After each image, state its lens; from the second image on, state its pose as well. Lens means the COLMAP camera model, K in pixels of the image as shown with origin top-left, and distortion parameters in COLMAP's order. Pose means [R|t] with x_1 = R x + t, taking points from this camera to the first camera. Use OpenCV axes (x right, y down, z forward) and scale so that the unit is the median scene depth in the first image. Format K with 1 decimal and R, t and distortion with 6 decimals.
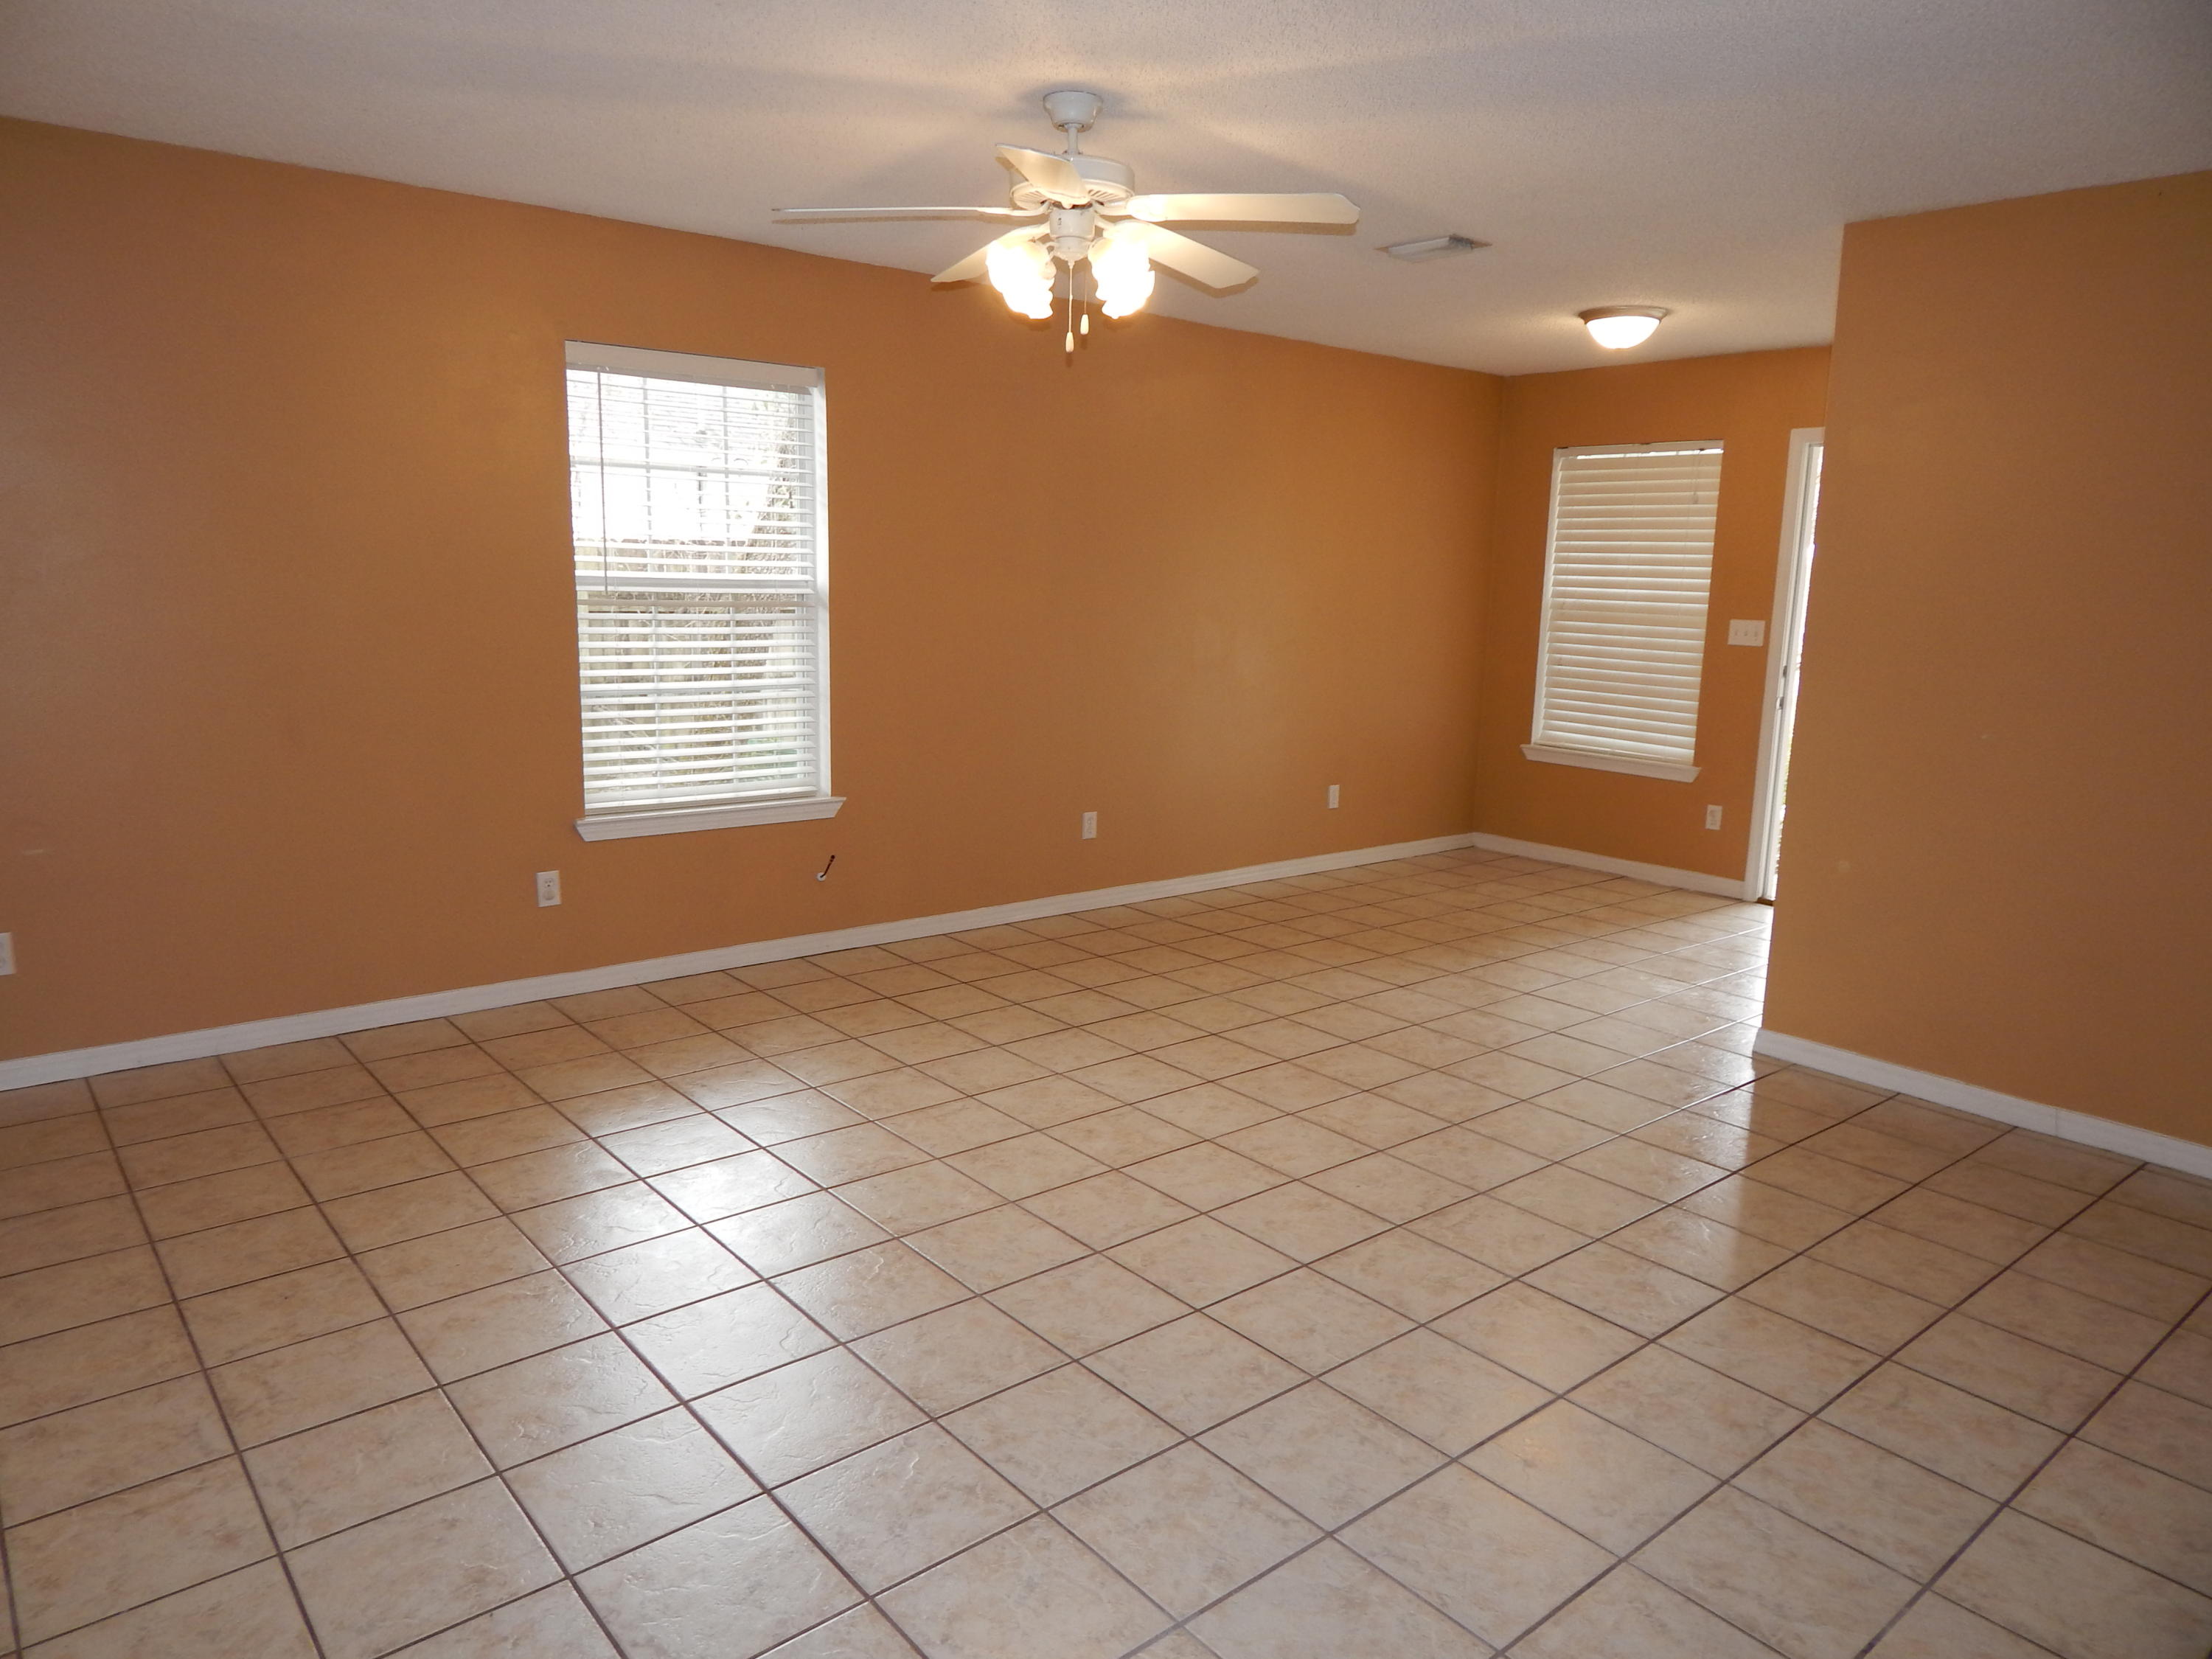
lens RADIAL K [[1437.8, 0, 1099.3], [0, 1437.8, 834.3], [0, 0, 1]] dist [-0.004491, 0.001178]
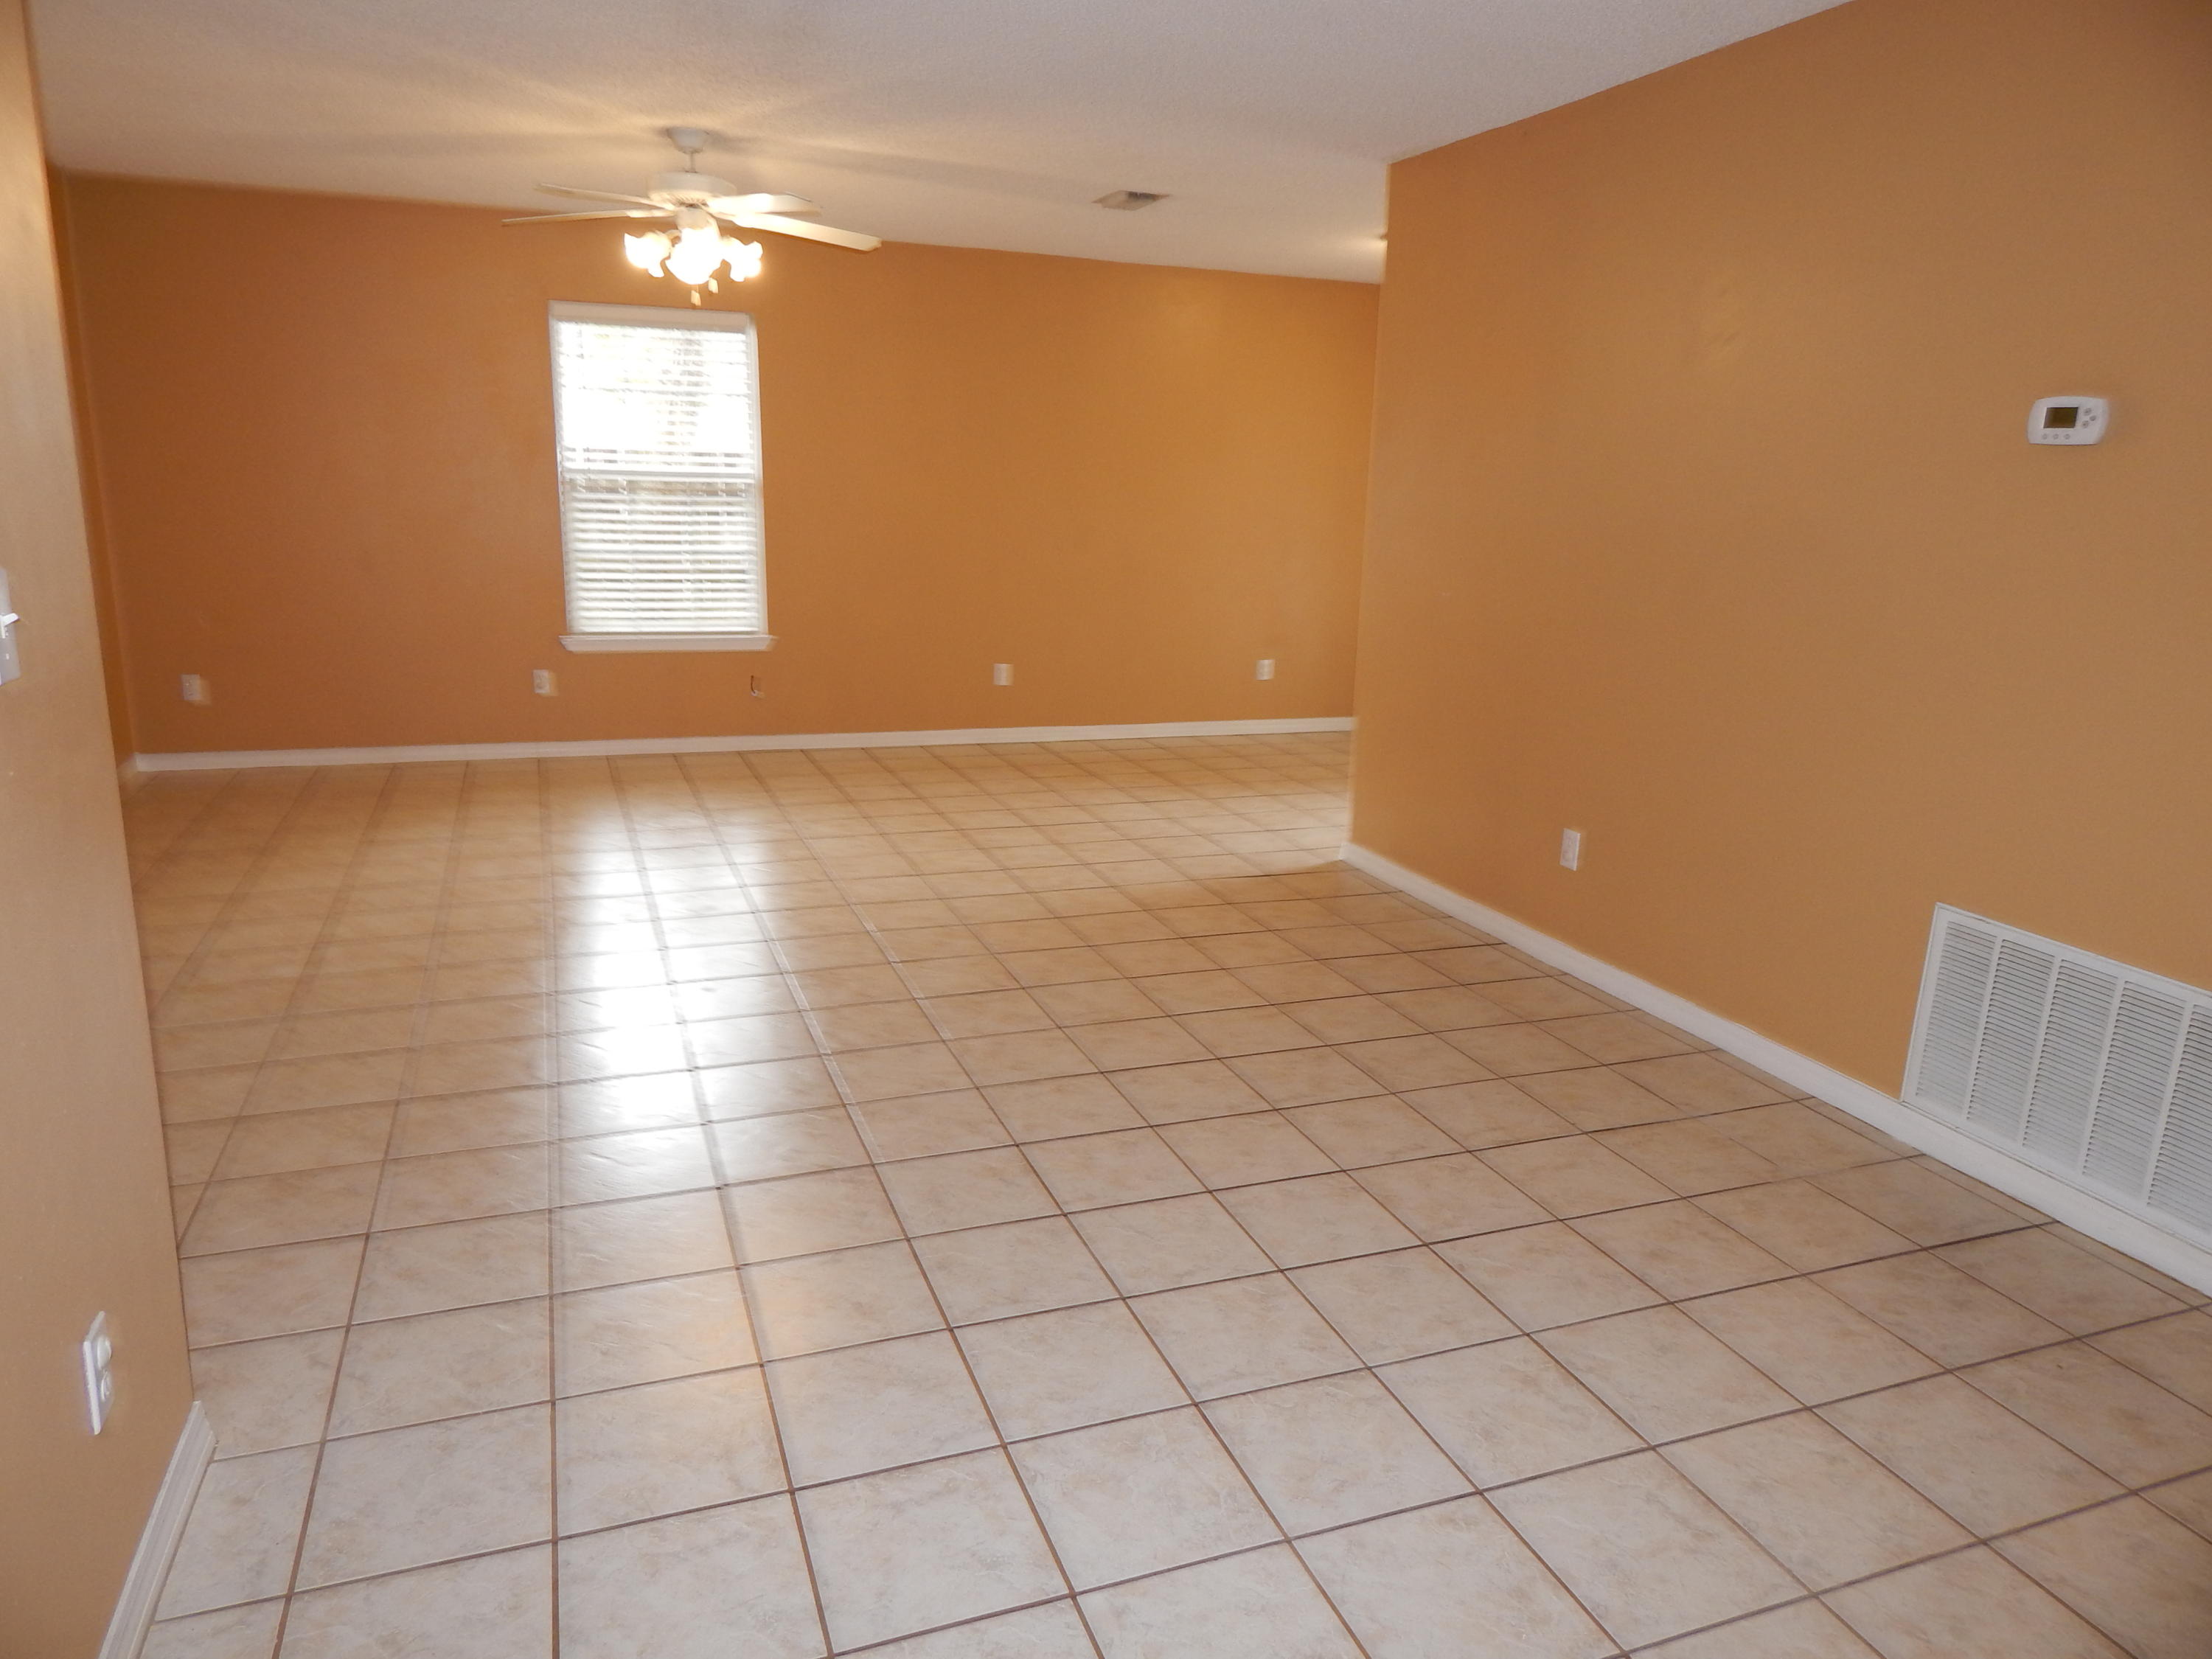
lens RADIAL K [[1437.8, 0, 1108.8], [0, 1437.8, 829.1], [0, 0, 1]] dist [-0.004491, 0.001178]
pose [[0.946919, 0.077319, -0.312036, 0.573850], [-0.062898, 0.996446, 0.056033, 0.061874], [0.315260, -0.033432, 0.948416, -0.191959]]
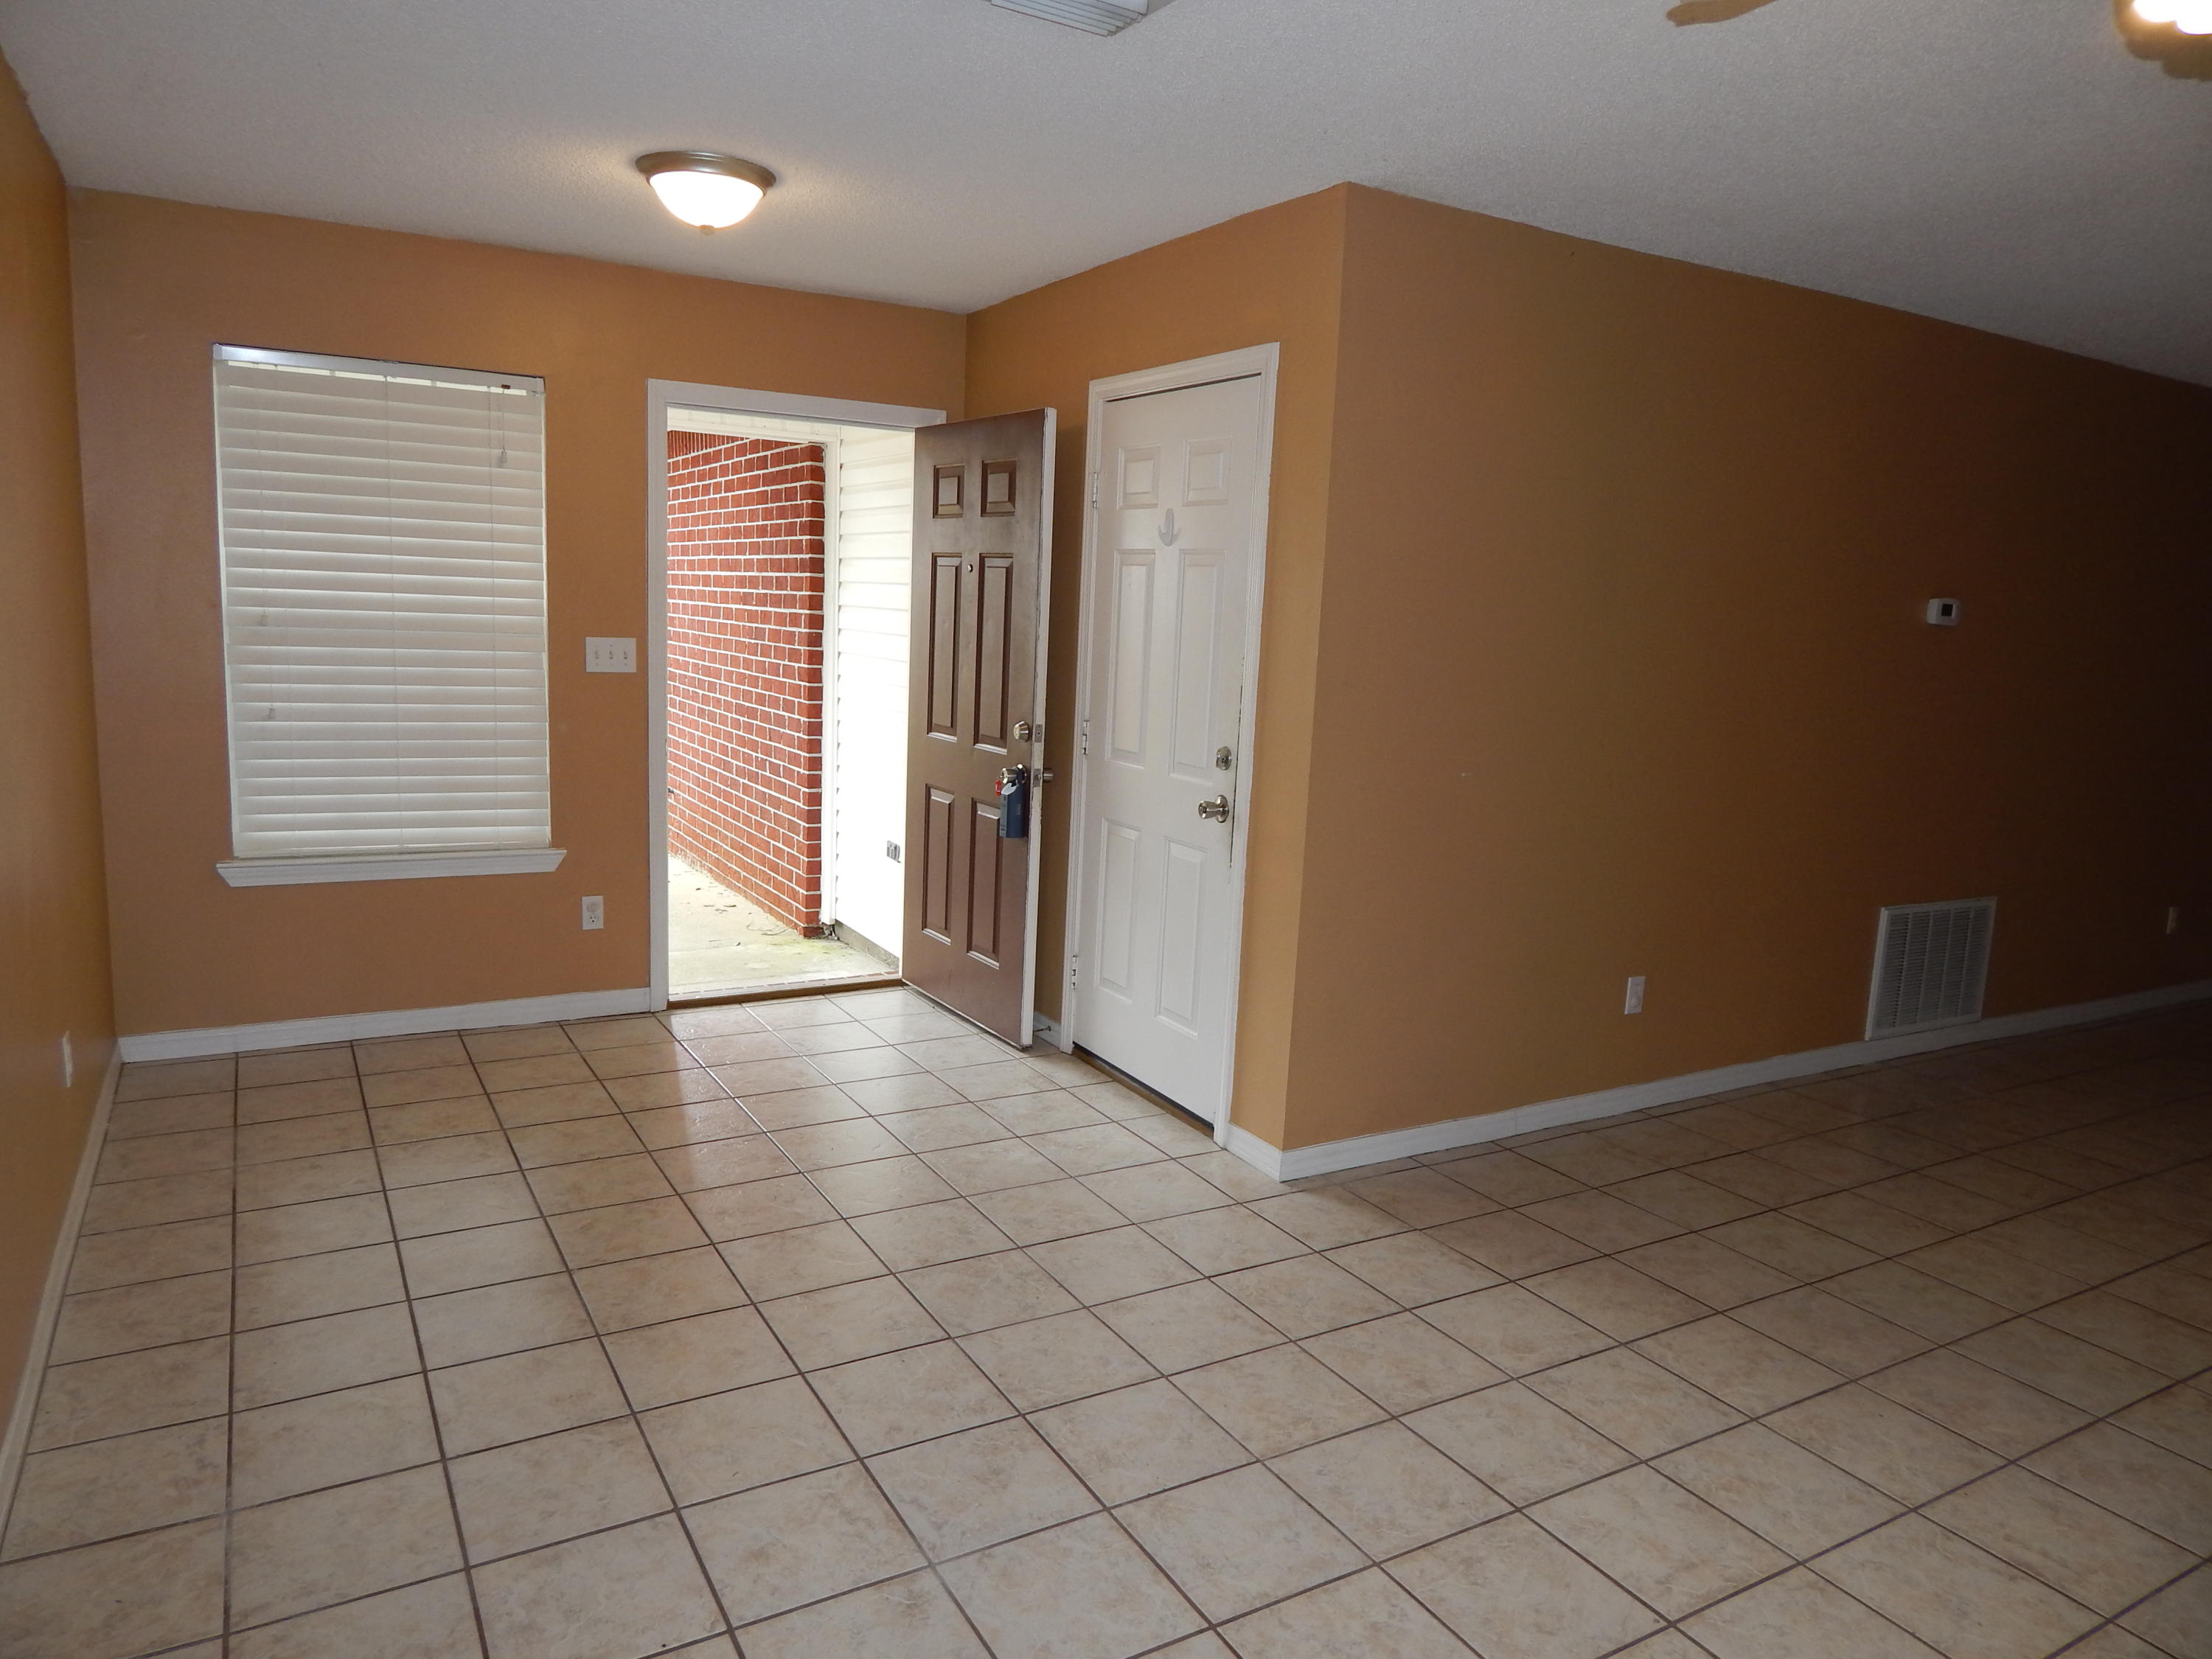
lens RADIAL K [[1437.8, 0, 1104.3], [0, 1437.8, 816.2], [0, 0, 1]] dist [-0.004491, 0.001178]
pose [[0.169134, -0.159736, 0.972563, -0.289677], [0.143702, 0.980231, 0.136005, -0.159519], [-0.975061, 0.116756, 0.188744, 0.815198]]
